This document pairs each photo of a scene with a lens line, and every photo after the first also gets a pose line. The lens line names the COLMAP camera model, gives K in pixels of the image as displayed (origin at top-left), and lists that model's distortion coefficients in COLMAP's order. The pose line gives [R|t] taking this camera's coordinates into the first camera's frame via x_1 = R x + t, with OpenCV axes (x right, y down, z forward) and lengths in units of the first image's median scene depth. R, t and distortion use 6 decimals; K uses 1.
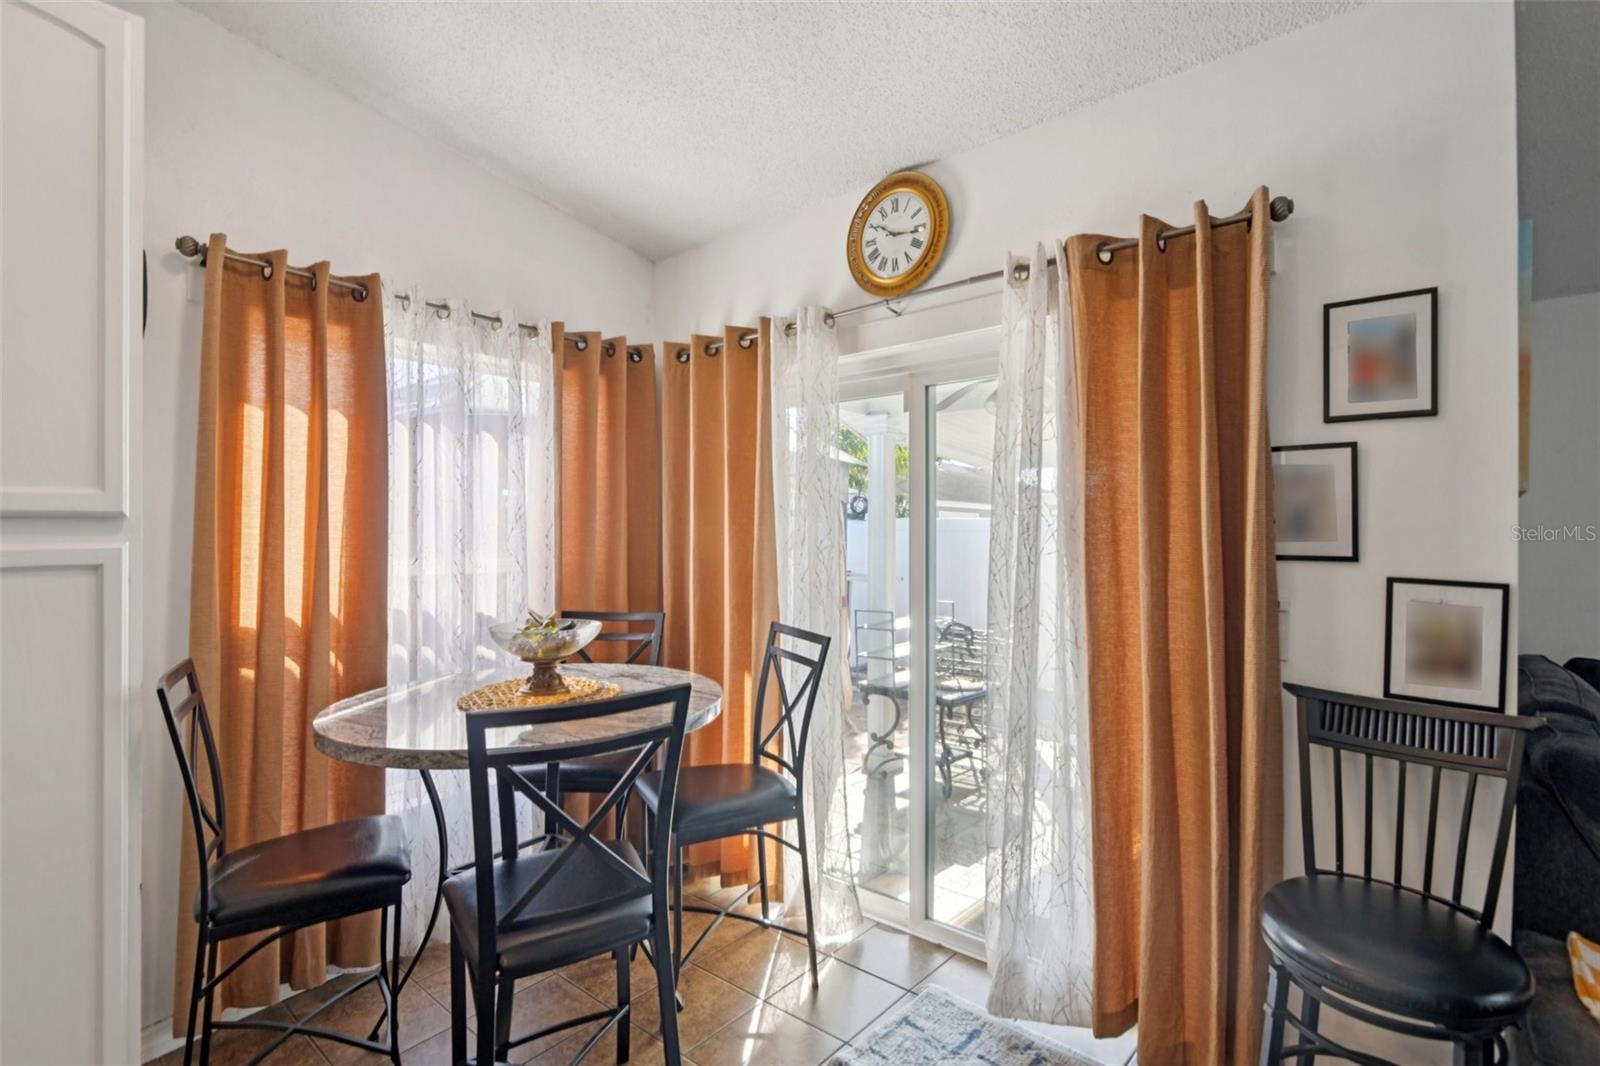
lens RADIAL K [[789.8, 0, 798.2], [0, 789.8, 533.8], [0, 0, 1]] dist [0.003243, -0.005437]
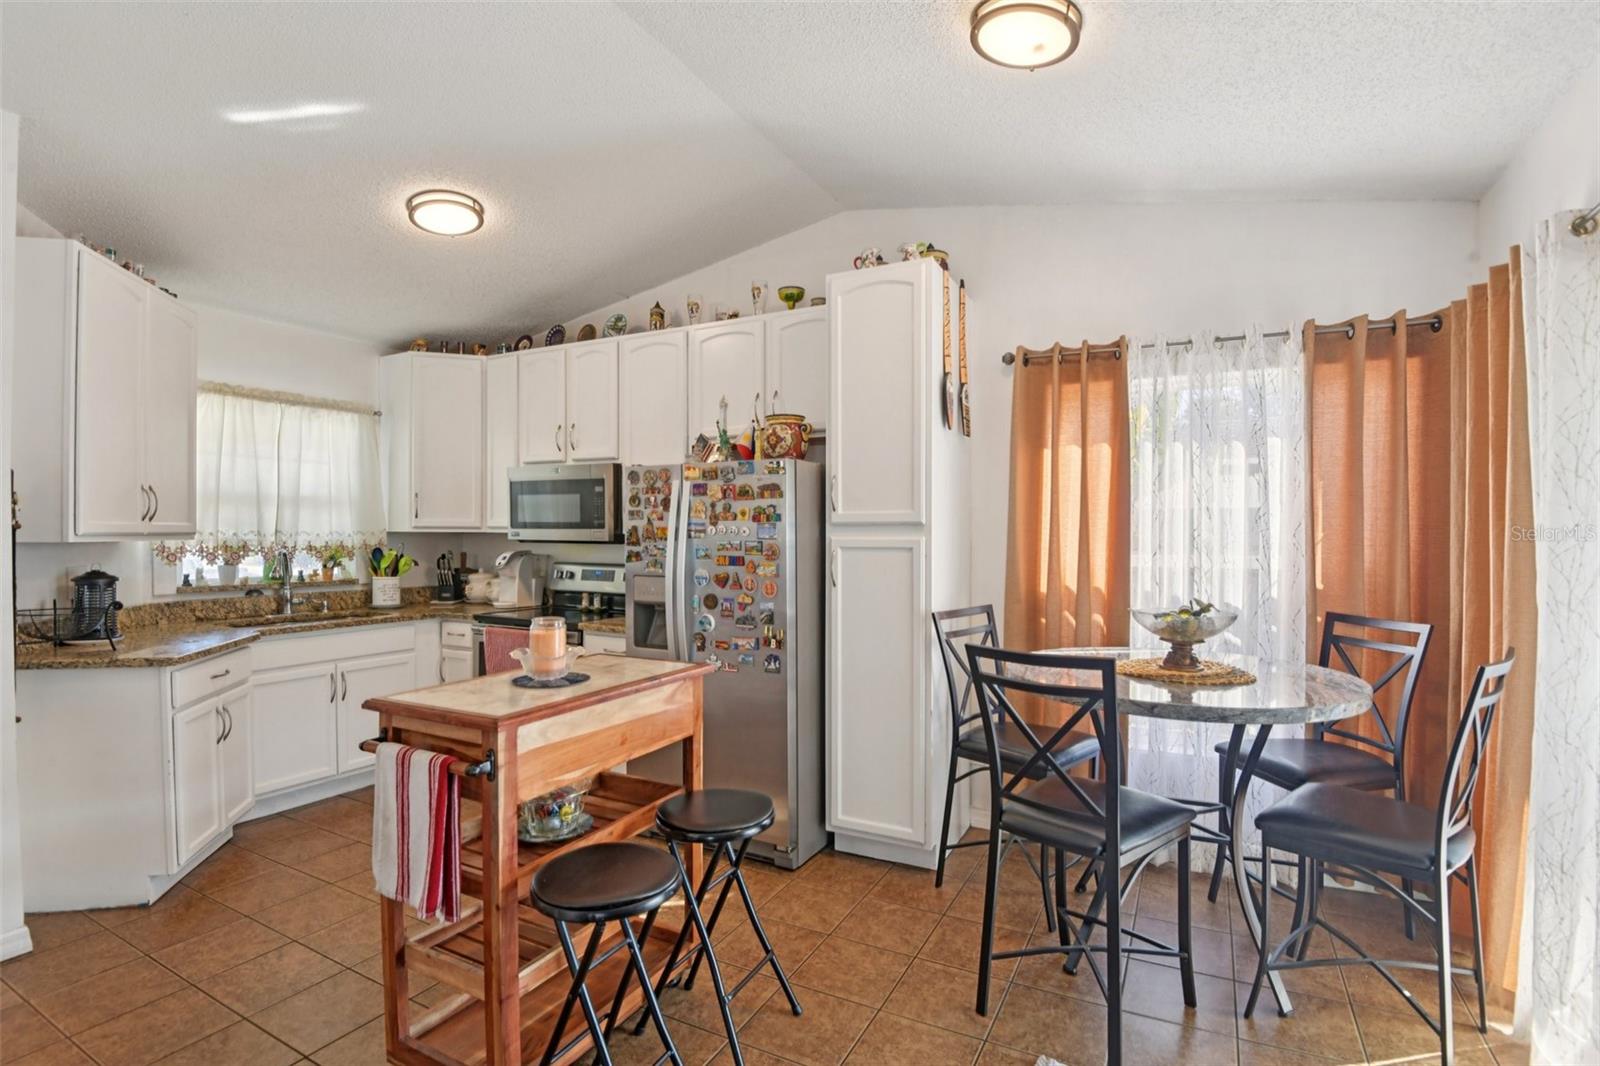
lens RADIAL K [[789.8, 0, 813.6], [0, 789.8, 526.9], [0, 0, 1]] dist [0.003243, -0.005437]
pose [[0.222041, -0.007085, -0.975012, 0.628822], [0.002011, 0.999975, -0.006808, -0.000723], [0.975035, -0.000449, 0.222050, 0.200486]]
